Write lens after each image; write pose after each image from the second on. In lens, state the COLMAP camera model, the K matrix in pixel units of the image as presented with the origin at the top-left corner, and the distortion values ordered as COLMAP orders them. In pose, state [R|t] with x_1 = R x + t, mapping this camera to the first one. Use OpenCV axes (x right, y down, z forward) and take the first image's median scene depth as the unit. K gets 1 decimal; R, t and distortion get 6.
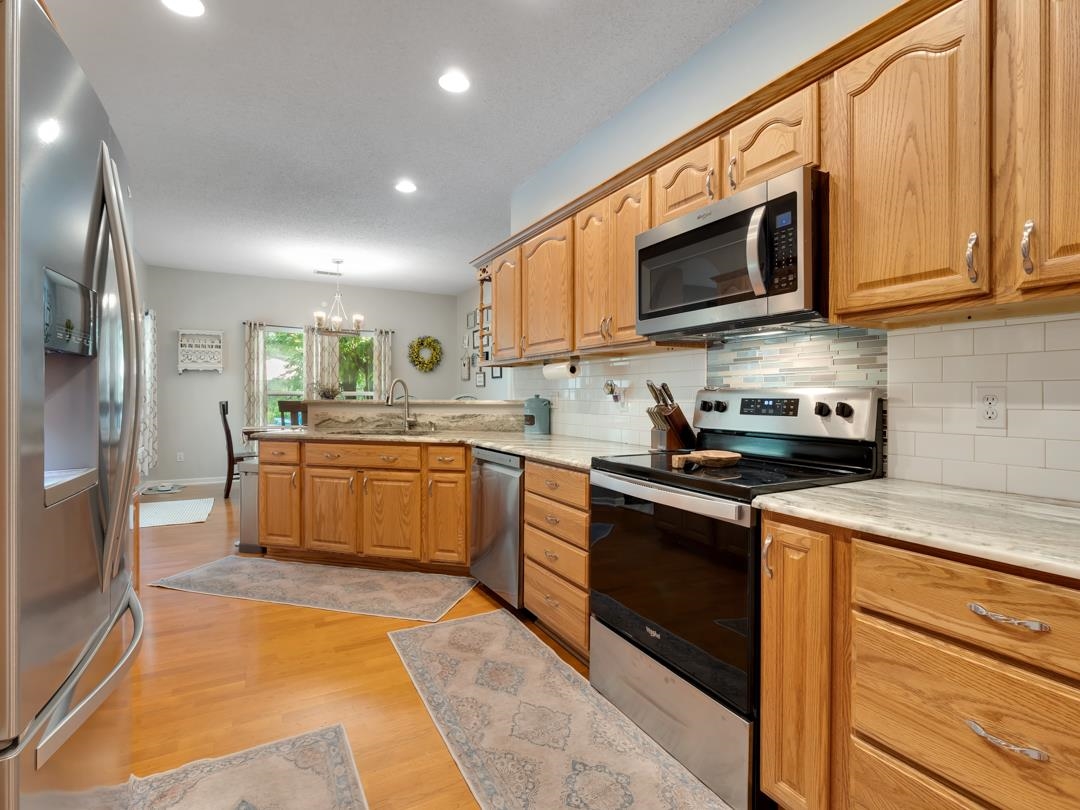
lens RADIAL K [[526.3, 0, 536.8], [0, 526.3, 396.1], [0, 0, 1]] dist [0.003616, -0.000688]
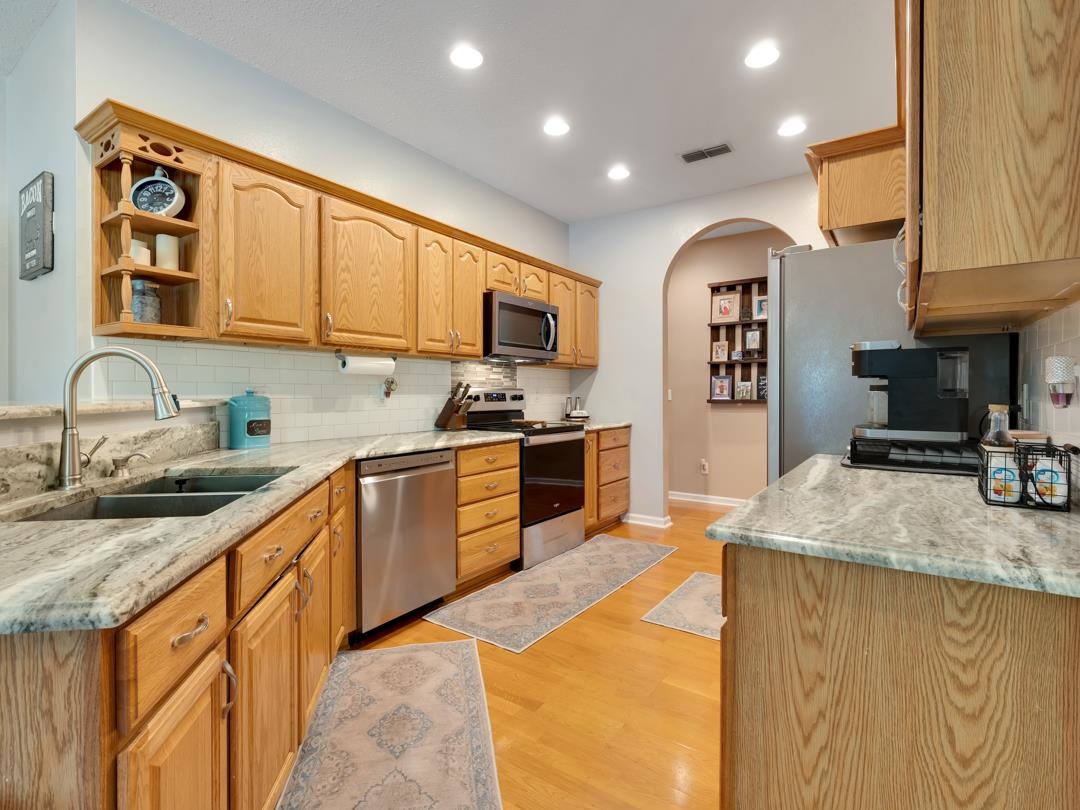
lens RADIAL K [[526.3, 0, 536.8], [0, 526.3, 396.1], [0, 0, 1]] dist [0.003616, -0.000688]
pose [[-0.445539, -0.006340, 0.895240, -1.247656], [0.002183, 0.999964, 0.008168, -0.000019], [-0.895260, 0.005593, -0.445509, 1.547096]]
